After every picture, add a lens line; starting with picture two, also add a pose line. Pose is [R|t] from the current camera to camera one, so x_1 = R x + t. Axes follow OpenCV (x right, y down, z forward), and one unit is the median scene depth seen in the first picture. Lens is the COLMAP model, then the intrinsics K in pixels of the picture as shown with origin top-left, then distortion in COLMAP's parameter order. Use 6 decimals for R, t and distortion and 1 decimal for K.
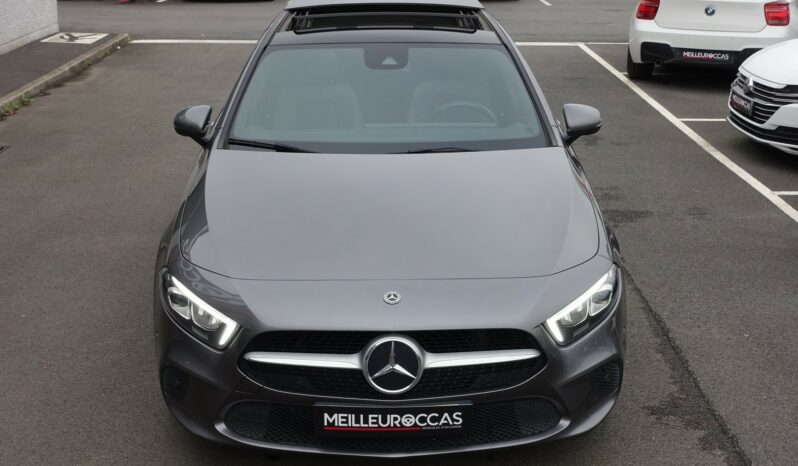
lens RADIAL K [[1154.0, 0, 399.0], [0, 1154.0, 233.0], [0, 0, 1]] dist [-0.015691, -0.008005]
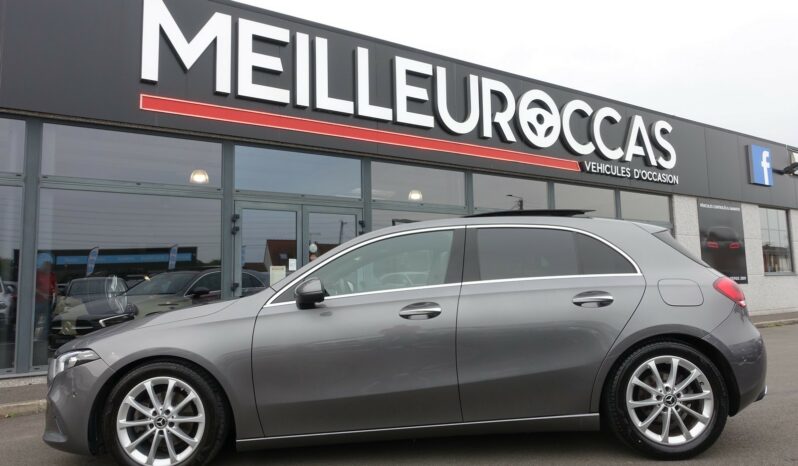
lens RADIAL K [[581.4, 0, 399.0], [0, 581.4, 233.0], [0, 0, 1]] dist [0.123447, -0.000156]
pose [[0.854162, 0.038868, 0.518552, -0.075714], [0.191908, 0.903248, -0.383815, 0.221856], [-0.483299, 0.427355, 0.764061, 0.930479]]
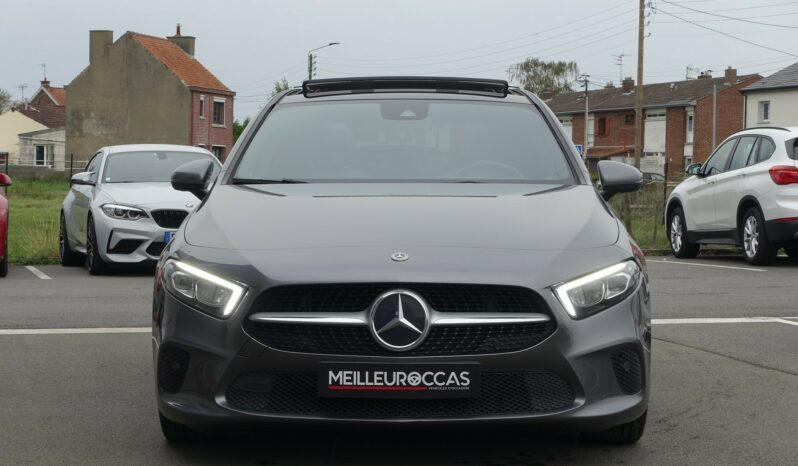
lens RADIAL K [[1913.4, 0, 399.0], [0, 1913.4, 233.0], [0, 0, 1]] dist [-0.007151, -0.637358]
pose [[0.999422, 0.004069, -0.033757, 0.049107], [-0.013257, 0.960866, -0.276696, 0.491614], [0.031310, 0.276983, 0.960364, -0.593965]]
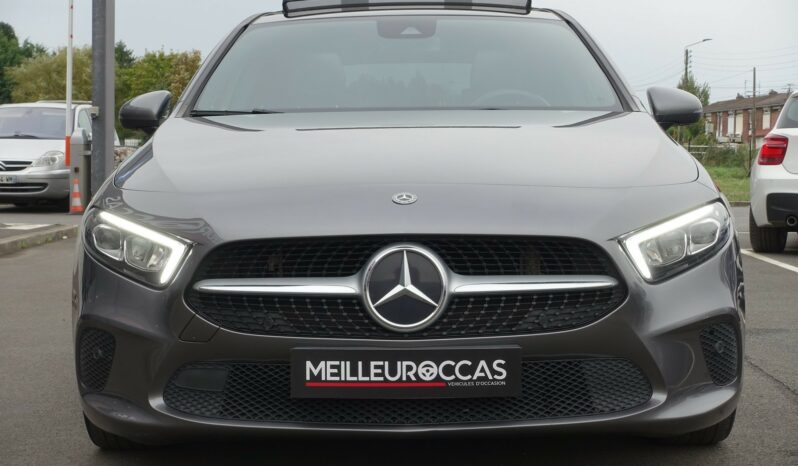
lens RADIAL K [[1578.0, 0, 399.0], [0, 1578.0, 233.0], [0, 0, 1]] dist [-0.028981, -0.034255]
pose [[0.999407, -0.007902, -0.033513, 0.022990], [-0.001239, 0.964425, -0.264354, 0.330698], [0.034410, 0.264239, 0.963843, 0.070446]]
